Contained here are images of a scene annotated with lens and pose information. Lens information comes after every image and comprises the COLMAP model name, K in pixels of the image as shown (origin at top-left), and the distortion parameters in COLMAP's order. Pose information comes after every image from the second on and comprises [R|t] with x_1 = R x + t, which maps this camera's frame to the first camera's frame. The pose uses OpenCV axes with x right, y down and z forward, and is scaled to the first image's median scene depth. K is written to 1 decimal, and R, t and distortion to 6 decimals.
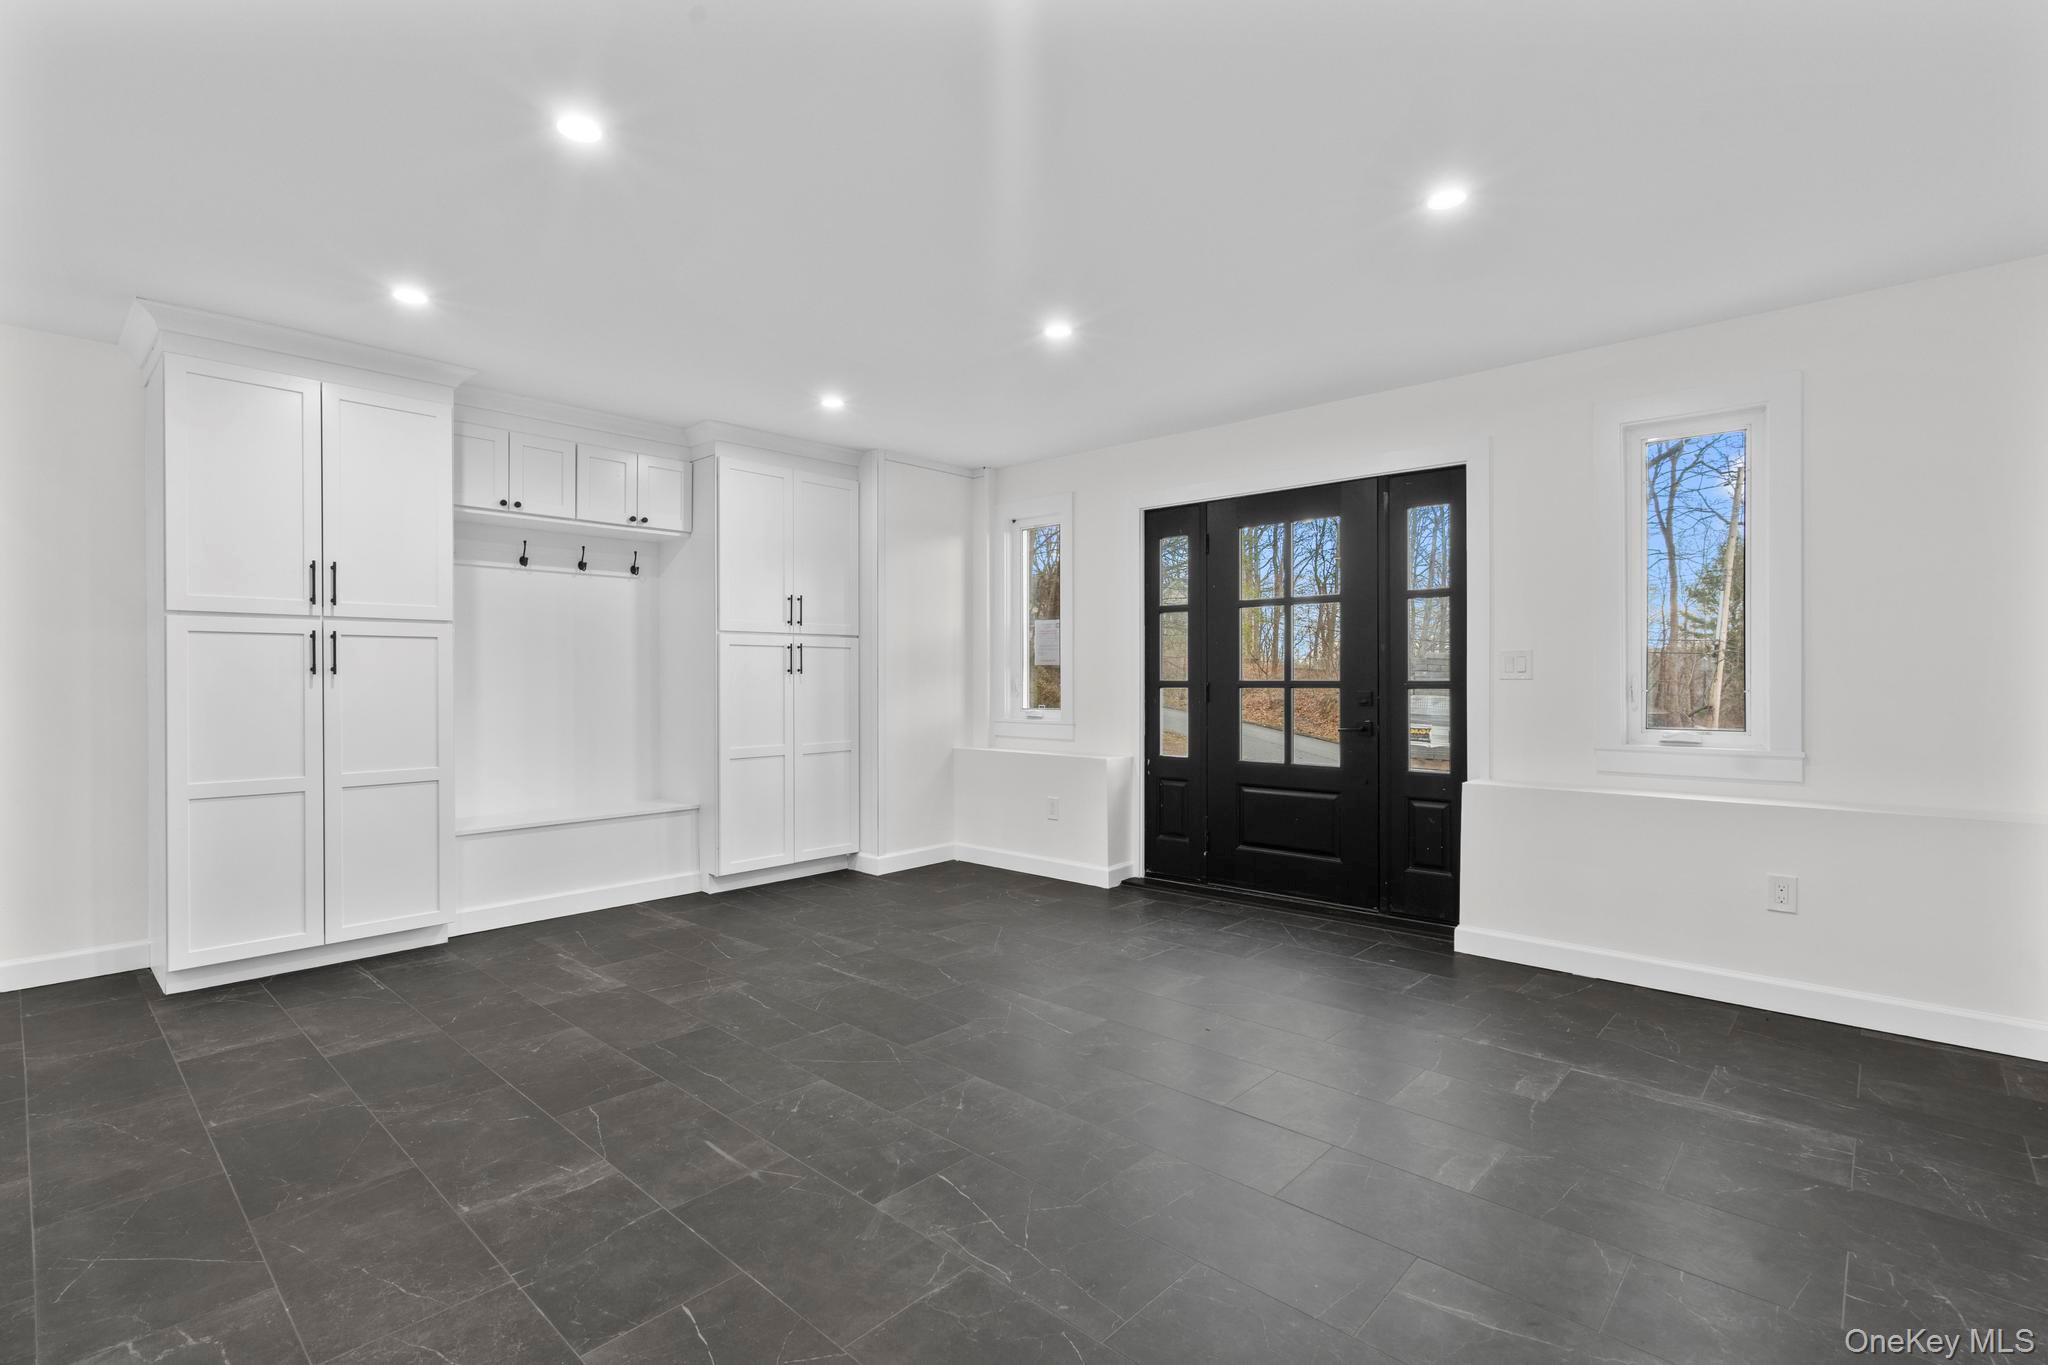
lens RADIAL K [[944.0, 0, 1024.2], [0, 944.0, 677.3], [0, 0, 1]] dist [-0.001208, 0.001312]
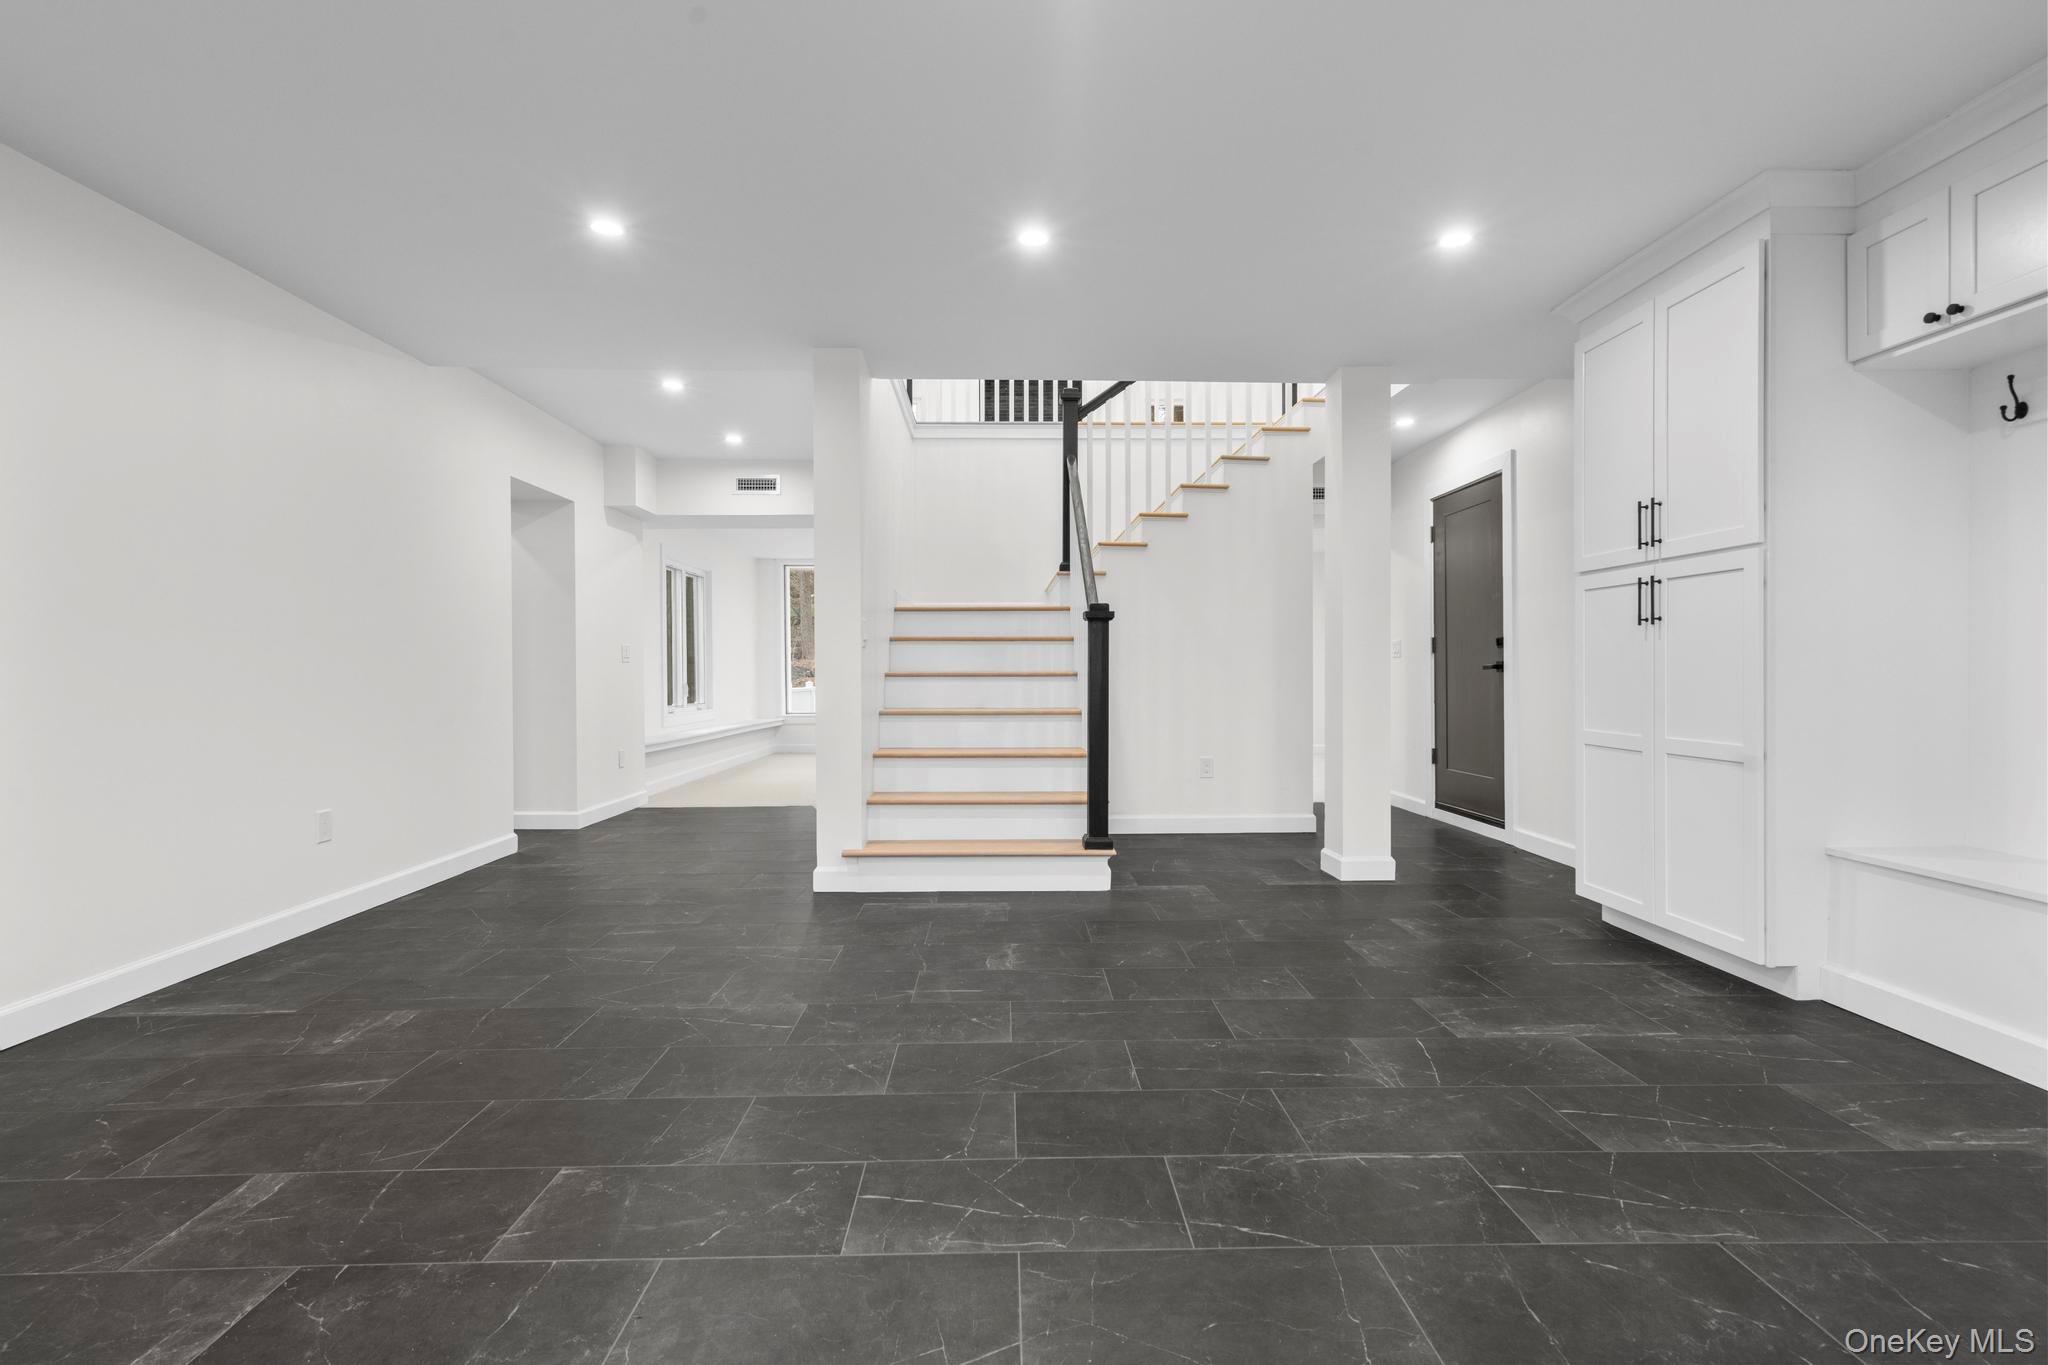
lens RADIAL K [[944.0, 0, 1021.2], [0, 944.0, 680.6], [0, 0, 1]] dist [-0.001208, 0.001312]
pose [[-0.724950, 0.015246, -0.688633, 0.326795], [0.009916, 0.999882, 0.011698, 0.034490], [0.688731, 0.001652, -0.725015, 1.274267]]
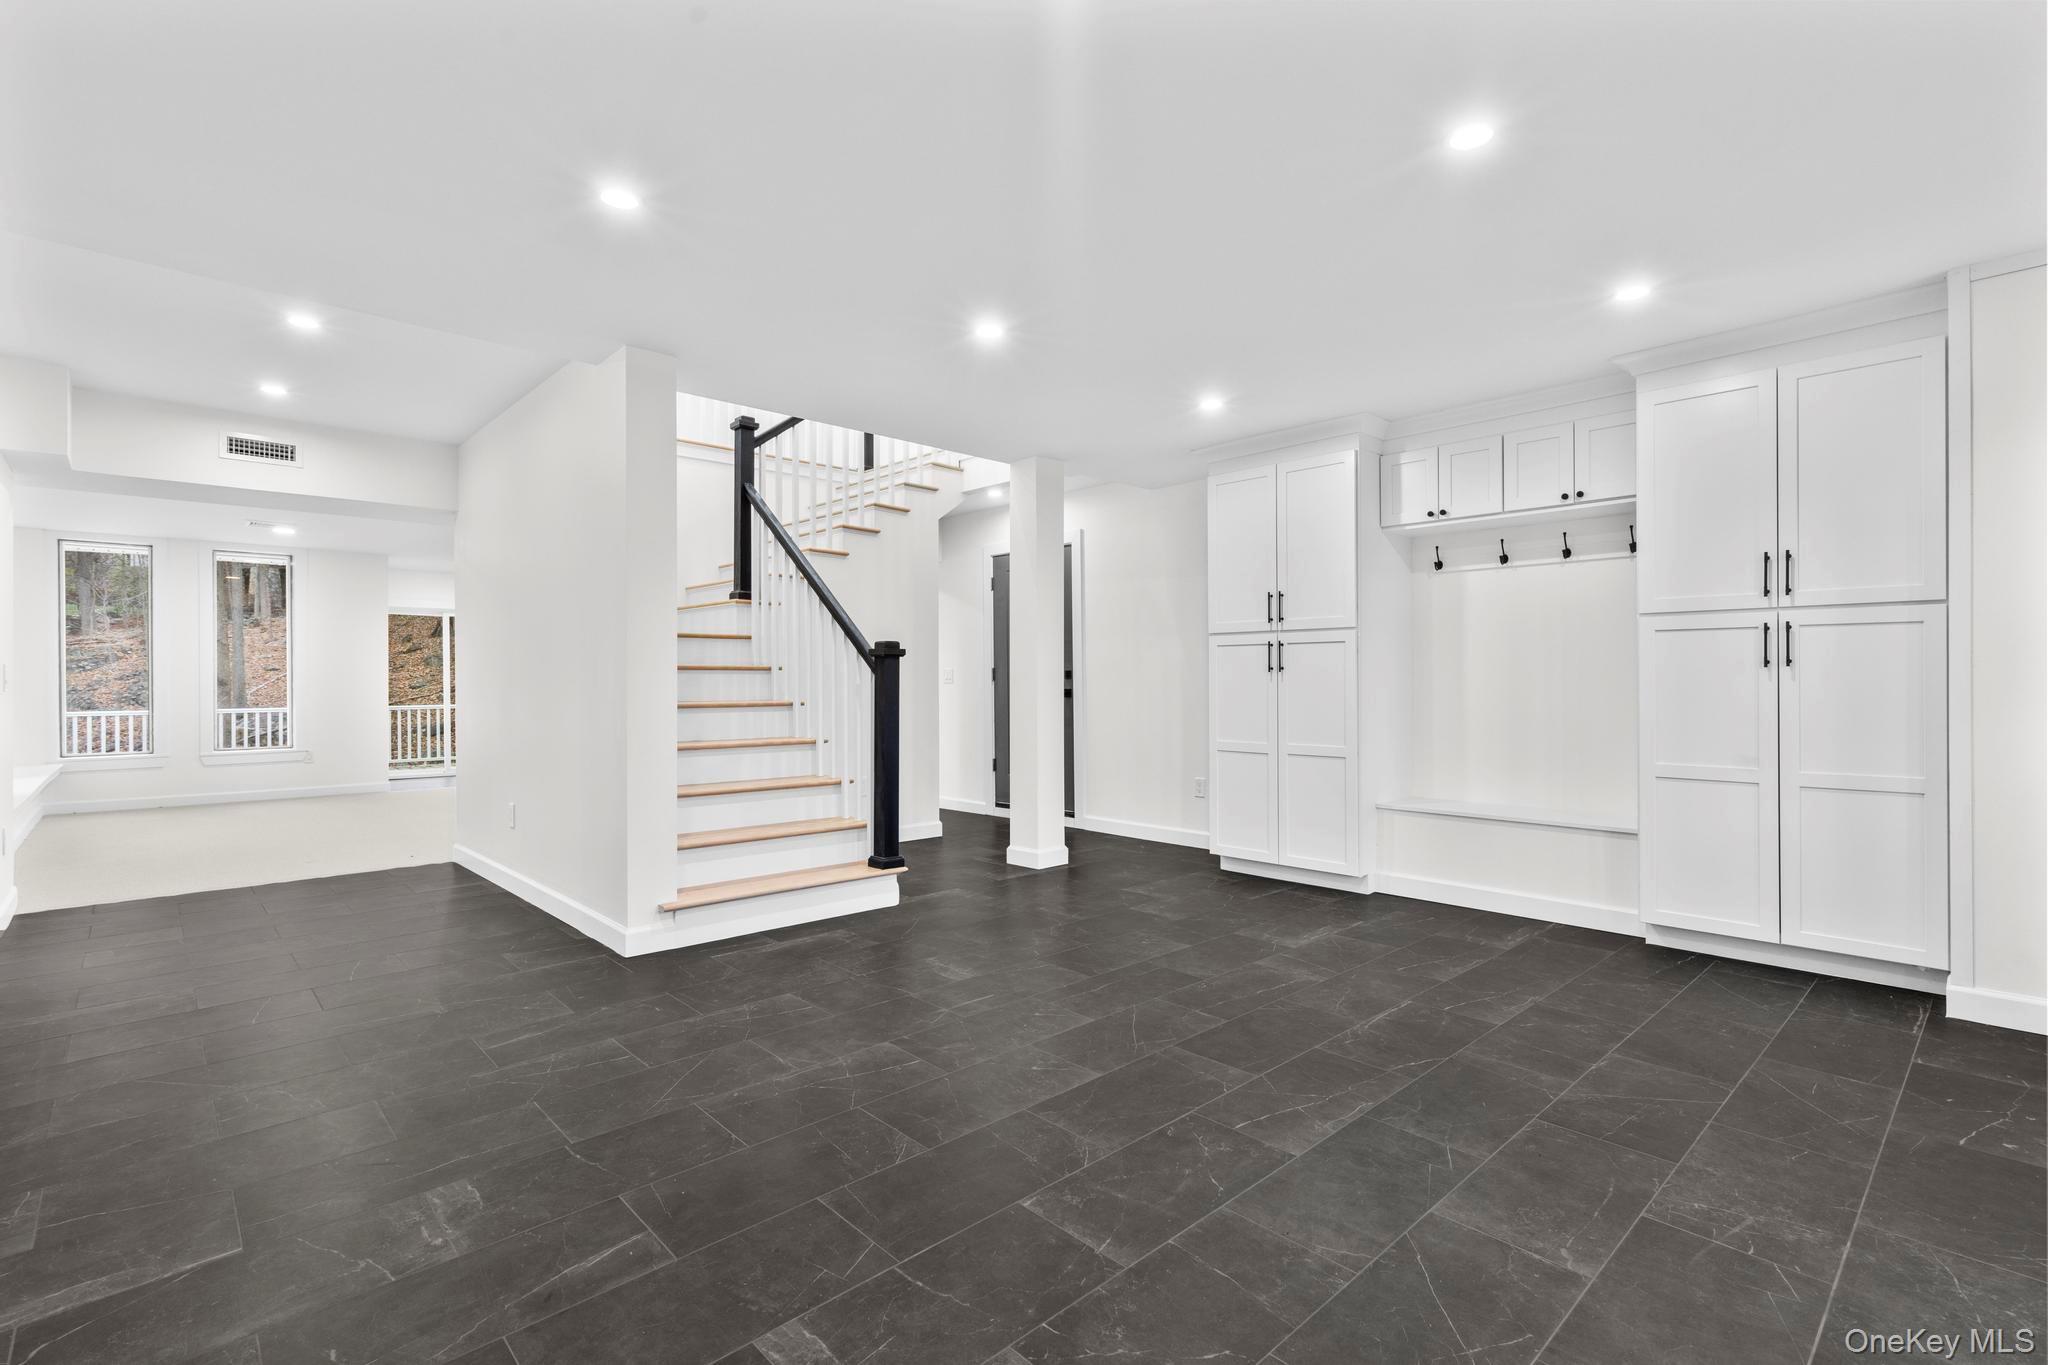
lens RADIAL K [[944.0, 0, 1013.9], [0, 944.0, 675.2], [0, 0, 1]] dist [-0.001208, 0.001312]
pose [[-0.084860, 0.000923, -0.996392, 0.716966], [0.006345, 0.999980, 0.000386, -0.001217], [0.996373, -0.006290, -0.084864, 0.748922]]
